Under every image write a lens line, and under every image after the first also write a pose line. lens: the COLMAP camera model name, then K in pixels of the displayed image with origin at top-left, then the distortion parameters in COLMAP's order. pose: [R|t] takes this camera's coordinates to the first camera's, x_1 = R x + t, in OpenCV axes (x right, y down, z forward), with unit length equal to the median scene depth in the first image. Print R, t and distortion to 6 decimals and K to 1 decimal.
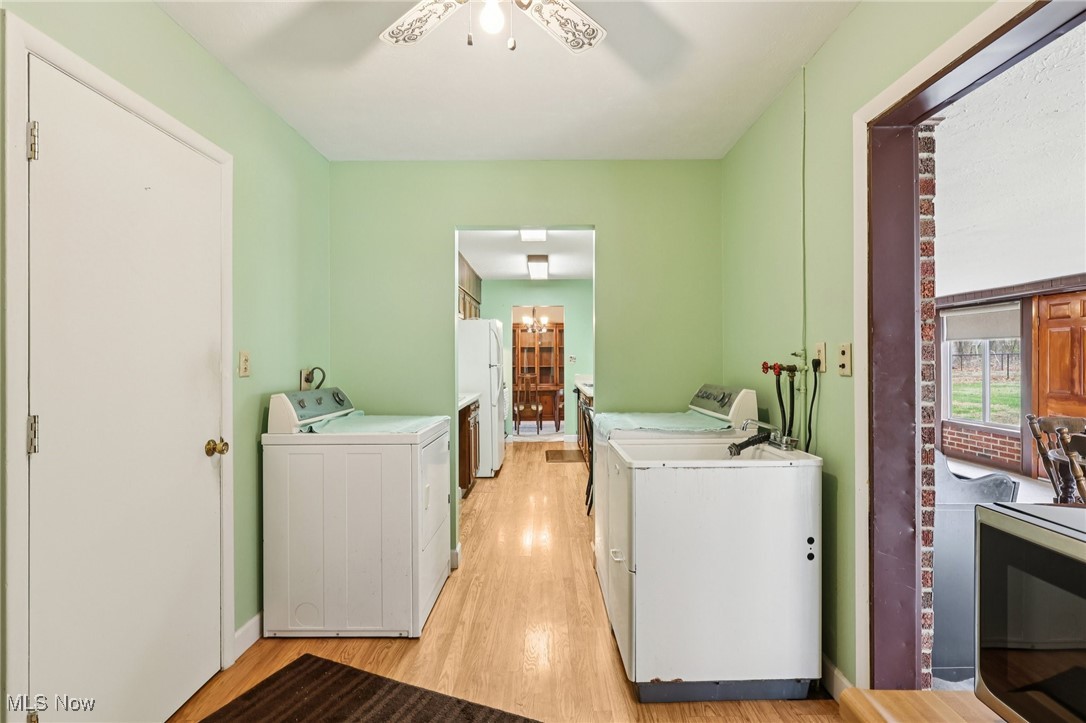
lens RADIAL K [[502.4, 0, 543.0], [0, 502.4, 361.5], [0, 0, 1]] dist [0.000498, 0.000165]
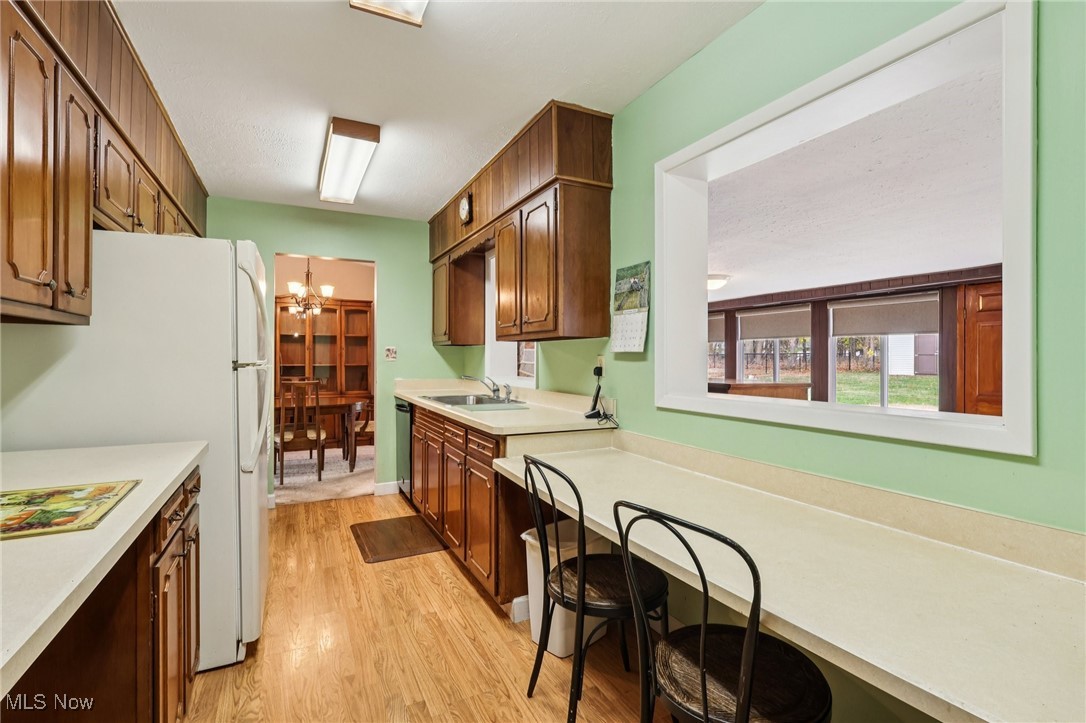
lens RADIAL K [[502.4, 0, 543.0], [0, 502.4, 361.5], [0, 0, 1]] dist [0.000498, 0.000165]
pose [[0.891806, 0.003118, 0.452407, -0.048176], [-0.004635, 0.999987, 0.002244, 0.002863], [-0.452394, -0.004098, 0.891809, 0.387523]]
